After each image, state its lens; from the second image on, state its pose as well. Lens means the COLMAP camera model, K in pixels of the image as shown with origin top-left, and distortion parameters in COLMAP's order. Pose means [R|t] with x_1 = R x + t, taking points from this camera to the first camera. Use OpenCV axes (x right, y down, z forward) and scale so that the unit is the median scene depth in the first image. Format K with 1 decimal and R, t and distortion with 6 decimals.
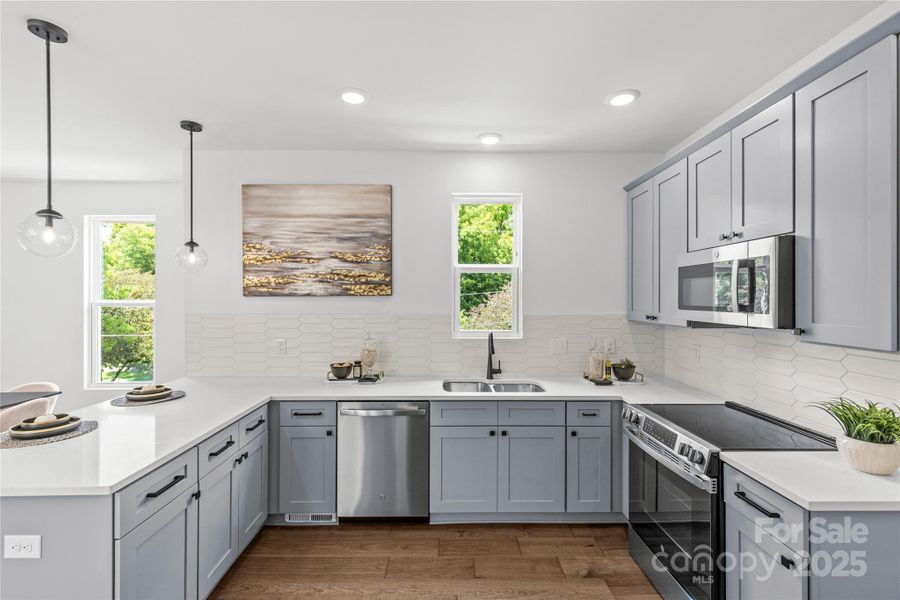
lens RADIAL K [[402.3, 0, 446.8], [0, 402.3, 301.5], [0, 0, 1]] dist [0.003742, 0.000171]
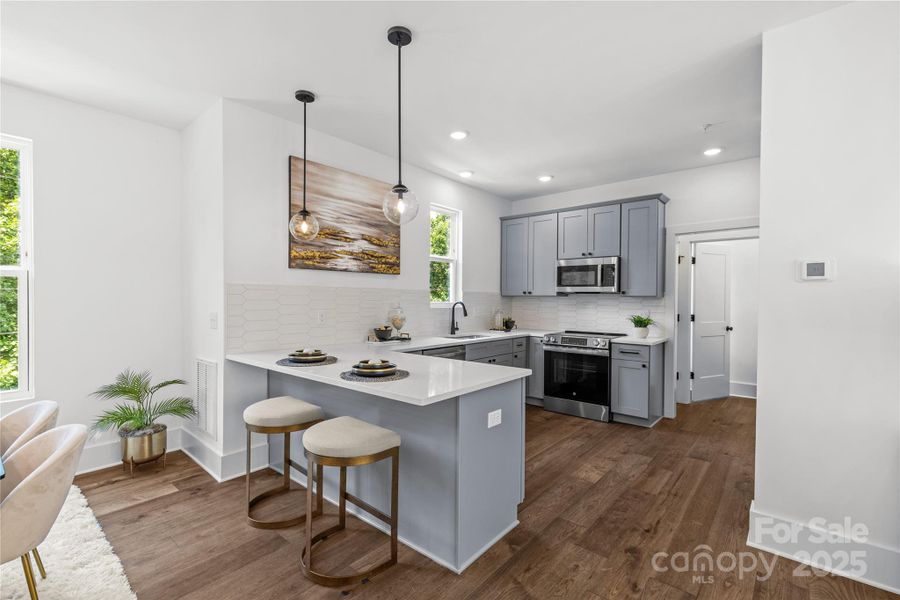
lens RADIAL K [[402.3, 0, 446.8], [0, 402.3, 301.5], [0, 0, 1]] dist [0.003742, 0.000171]
pose [[0.657122, -0.001343, 0.753783, -1.002746], [-0.002769, 0.999987, 0.004195, 0.065071], [-0.753779, -0.004845, 0.657110, 0.053683]]
